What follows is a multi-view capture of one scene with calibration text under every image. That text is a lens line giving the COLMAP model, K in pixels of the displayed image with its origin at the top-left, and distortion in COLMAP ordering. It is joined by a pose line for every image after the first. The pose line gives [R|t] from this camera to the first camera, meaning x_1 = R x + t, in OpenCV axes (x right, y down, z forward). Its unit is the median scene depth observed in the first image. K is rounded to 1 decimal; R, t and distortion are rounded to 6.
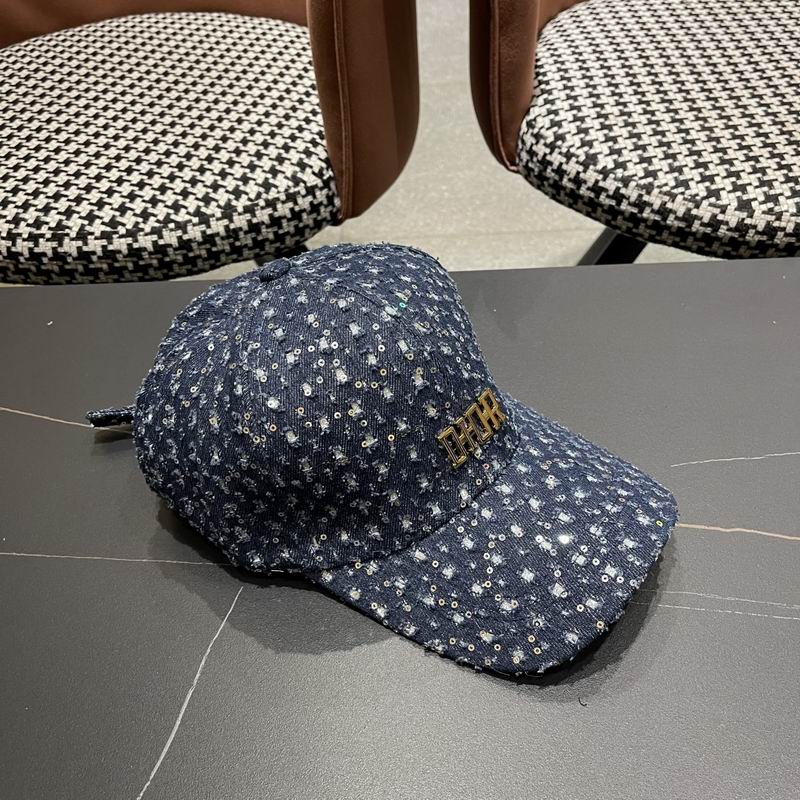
lens RADIAL K [[843.4, 0, 401.3], [0, 843.4, 408.0], [0, 0, 1]] dist [0.019282, 0.000000]
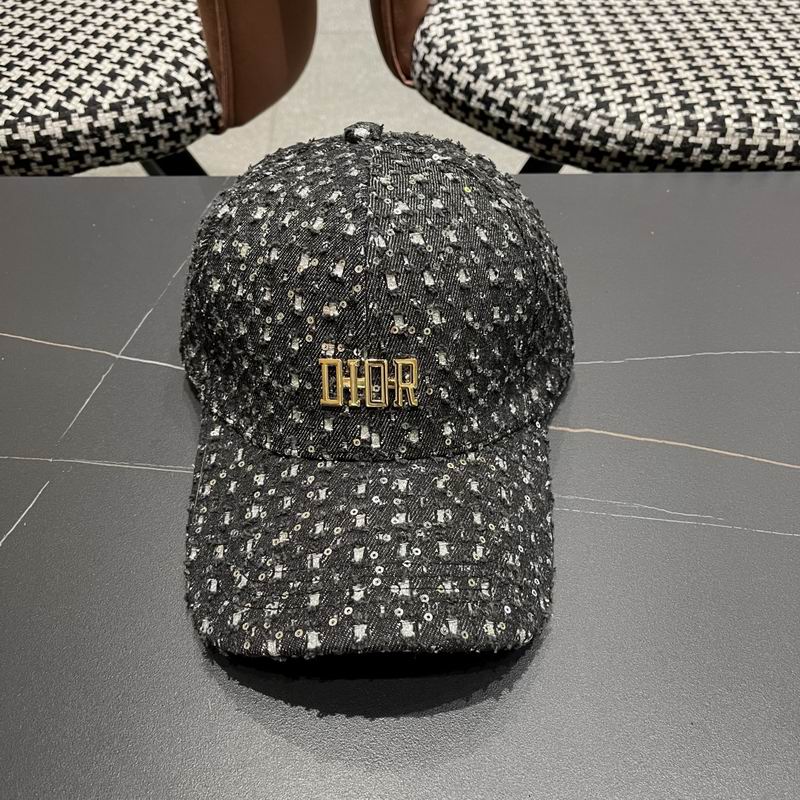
lens RADIAL K [[843.4, 0, 406.6], [0, 843.4, 402.8], [0, 0, 1]] dist [0.019282, 0.000000]
pose [[0.998383, 0.019280, 0.053470, 0.095829], [-0.020389, 0.999586, 0.020281, 0.064942], [-0.053057, -0.021338, 0.998363, 0.043694]]
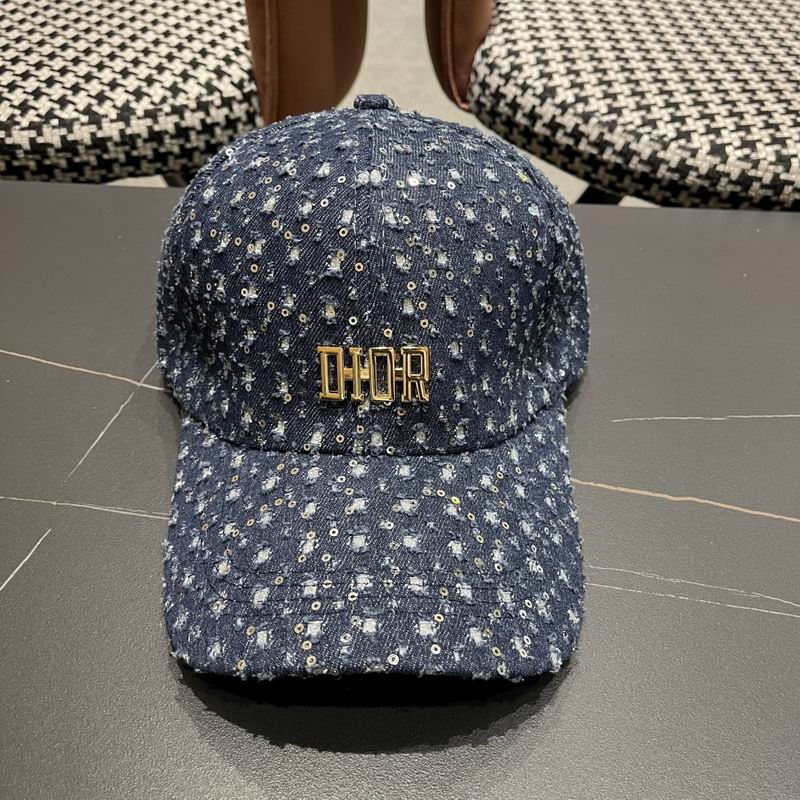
lens RADIAL K [[843.4, 0, 404.0], [0, 843.4, 398.0], [0, 0, 1]] dist [0.019282, 0.000000]
pose [[0.996494, 0.070659, 0.044797, 0.057273], [-0.069208, 0.997051, -0.033145, 0.062205], [-0.047007, 0.029929, 0.998446, 0.139787]]
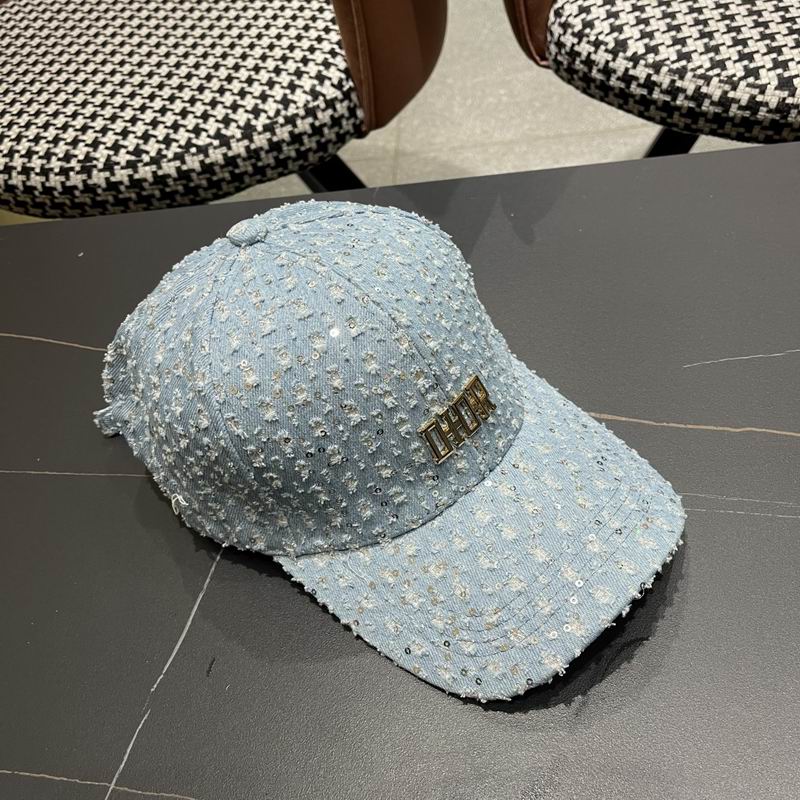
lens RADIAL K [[843.4, 0, 397.2], [0, 843.4, 412.4], [0, 0, 1]] dist [0.019282, 0.000000]
pose [[0.992388, -0.033715, -0.118447, 0.076200], [0.045190, 0.994396, 0.095572, 0.009366], [0.114561, -0.100197, 0.988350, 0.000850]]
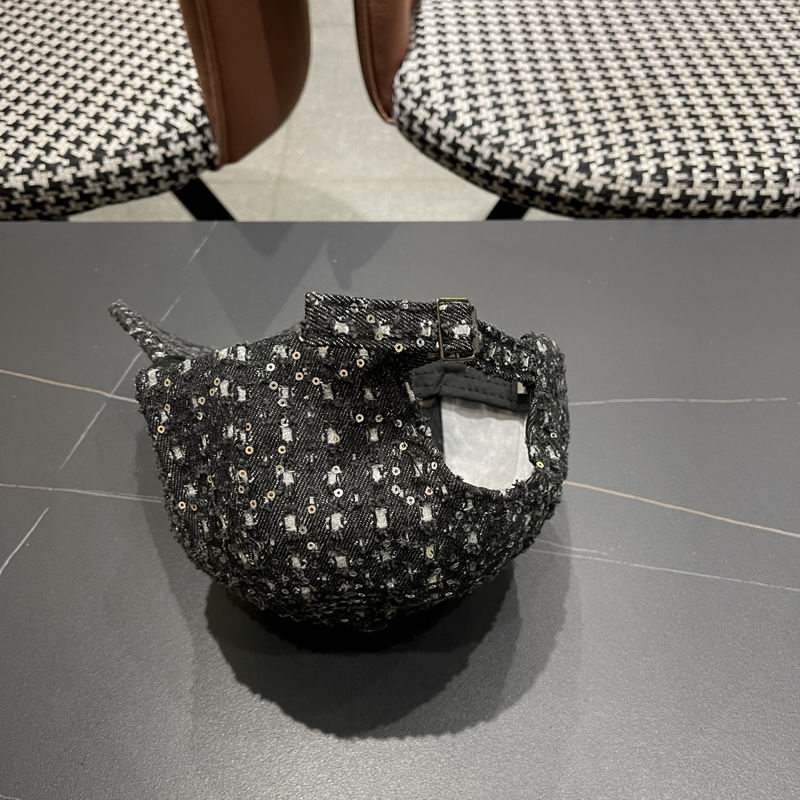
lens RADIAL K [[843.4, 0, 404.2], [0, 843.4, 411.7], [0, 0, 1]] dist [0.019282, 0.000000]
pose [[0.999466, 0.032135, 0.005885, 0.172350], [-0.032481, 0.996769, 0.073460, -0.006936], [-0.003505, -0.073612, 0.997281, -0.061099]]
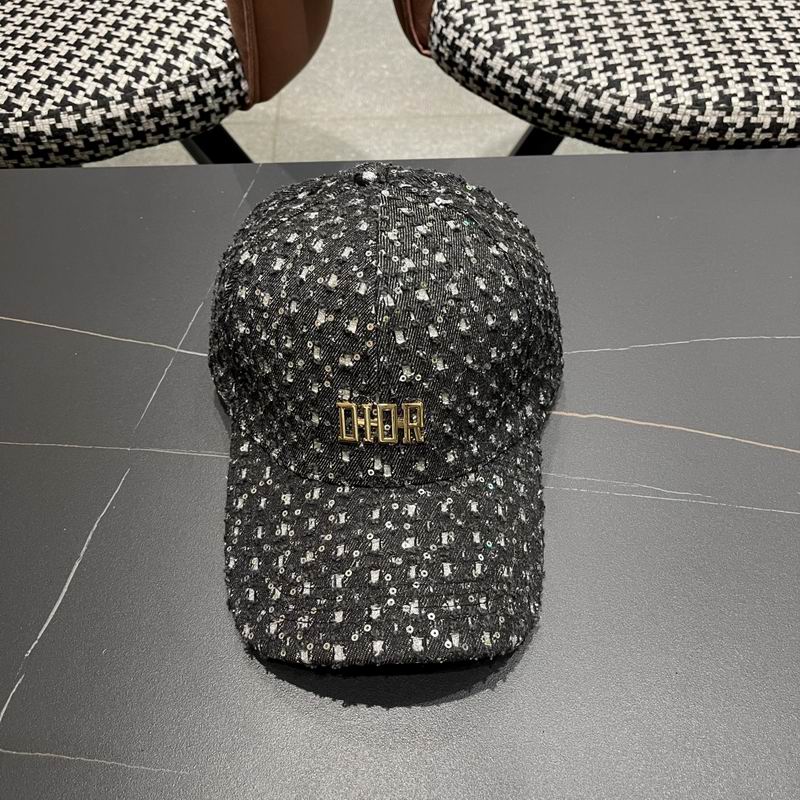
lens RADIAL K [[843.4, 0, 399.6], [0, 843.4, 415.0], [0, 0, 1]] dist [0.019282, 0.000000]
pose [[0.999318, 0.000575, 0.036910, 0.072995], [-0.005792, 0.989938, 0.141384, -0.005179], [-0.036458, -0.141502, 0.989266, -0.036601]]
